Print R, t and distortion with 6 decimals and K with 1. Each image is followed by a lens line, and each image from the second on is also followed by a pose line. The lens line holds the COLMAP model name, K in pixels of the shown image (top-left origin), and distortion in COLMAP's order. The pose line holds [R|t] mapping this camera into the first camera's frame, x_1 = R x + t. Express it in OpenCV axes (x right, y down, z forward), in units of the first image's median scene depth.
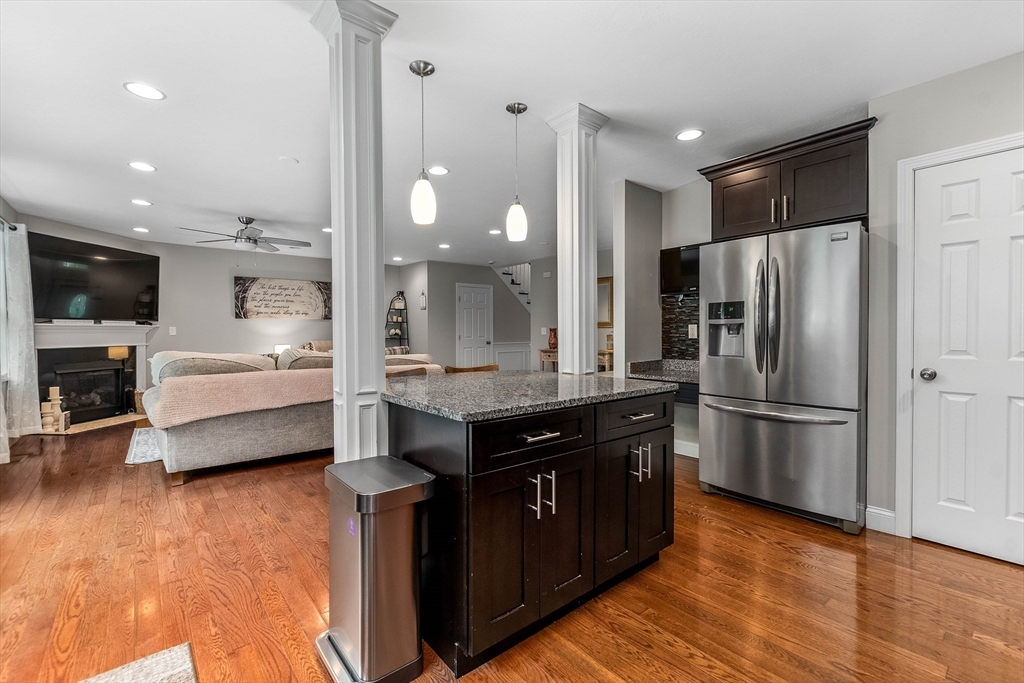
lens RADIAL K [[442.8, 0, 501.5], [0, 442.8, 339.8], [0, 0, 1]] dist [-0.000058, -0.001188]
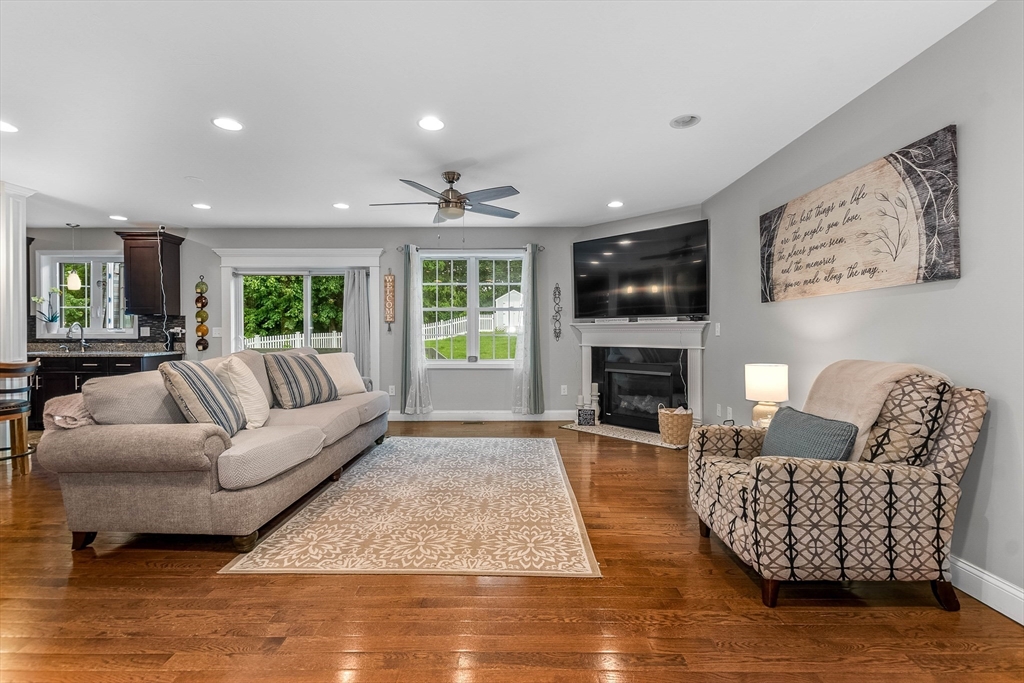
lens RADIAL K [[442.8, 0, 513.2], [0, 442.8, 342.4], [0, 0, 1]] dist [-0.000058, -0.001188]
pose [[-0.625373, 0.024533, -0.779940, -0.051157], [-0.008186, 0.999244, 0.037996, -0.020992], [0.780283, 0.030146, -0.624699, 1.089247]]
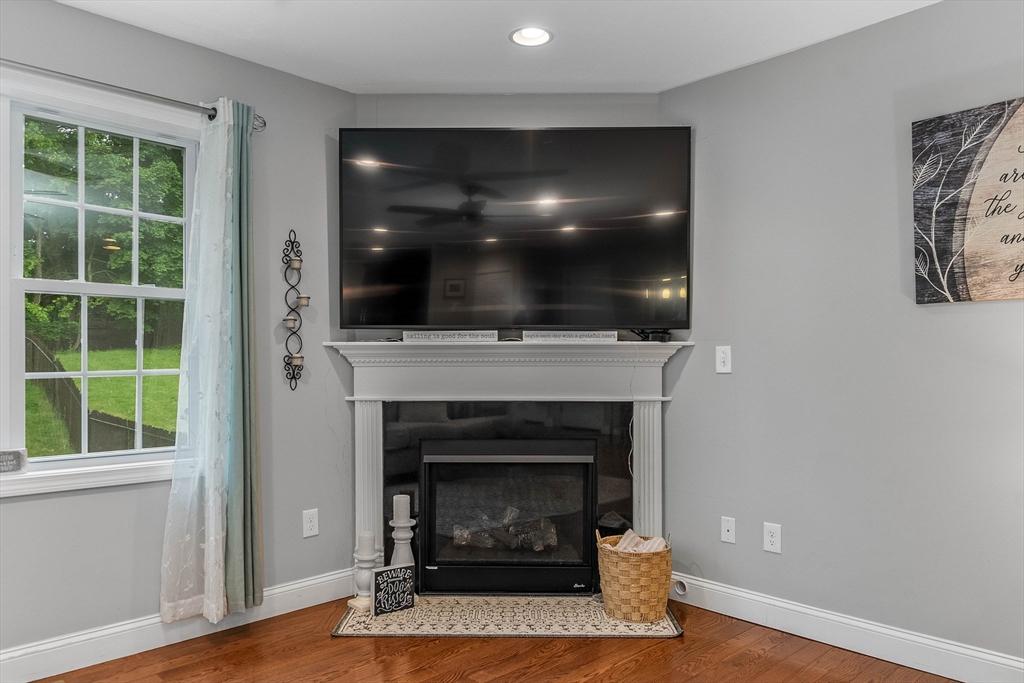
lens RADIAL K [[689.3, 0, 519.8], [0, 689.3, 364.5], [0, 0, 1]] dist [-0.024399, 0.000523]
pose [[0.093145, 0.005962, -0.995635, -0.264322], [-0.017281, 0.999841, 0.004370, -0.014573], [0.995503, 0.016798, 0.093233, 0.759469]]
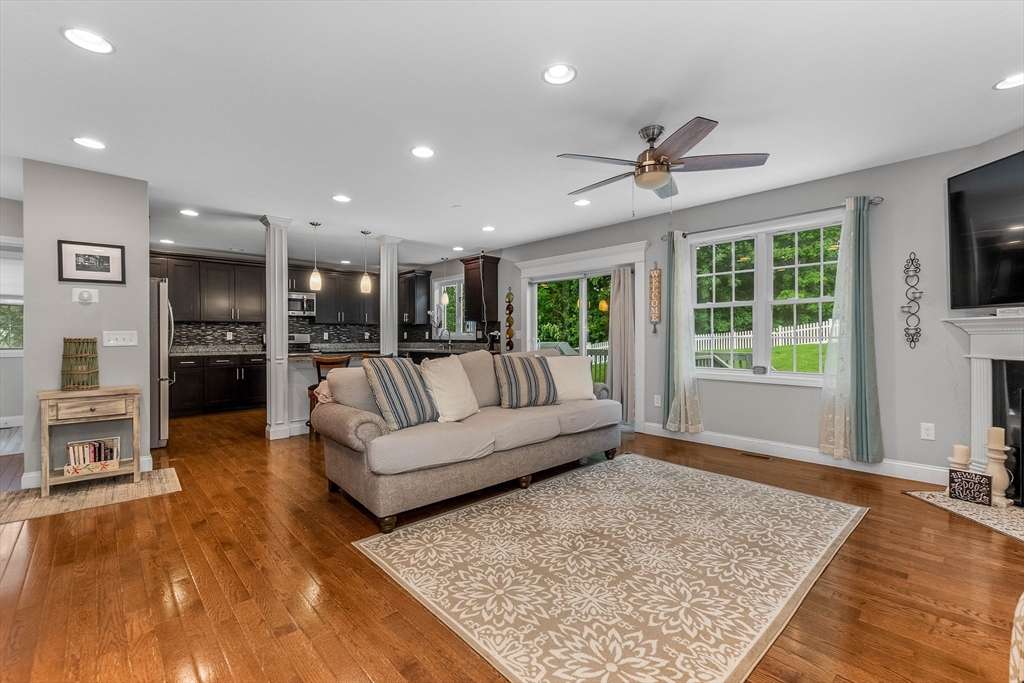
lens RADIAL K [[442.8, 0, 510.1], [0, 442.8, 340.5], [0, 0, 1]] dist [-0.000058, -0.001188]
pose [[-0.997370, 0.009775, -0.071819, -0.252116], [0.007792, 0.999582, 0.027839, -0.018760], [0.072061, 0.027206, -0.997029, 1.099662]]
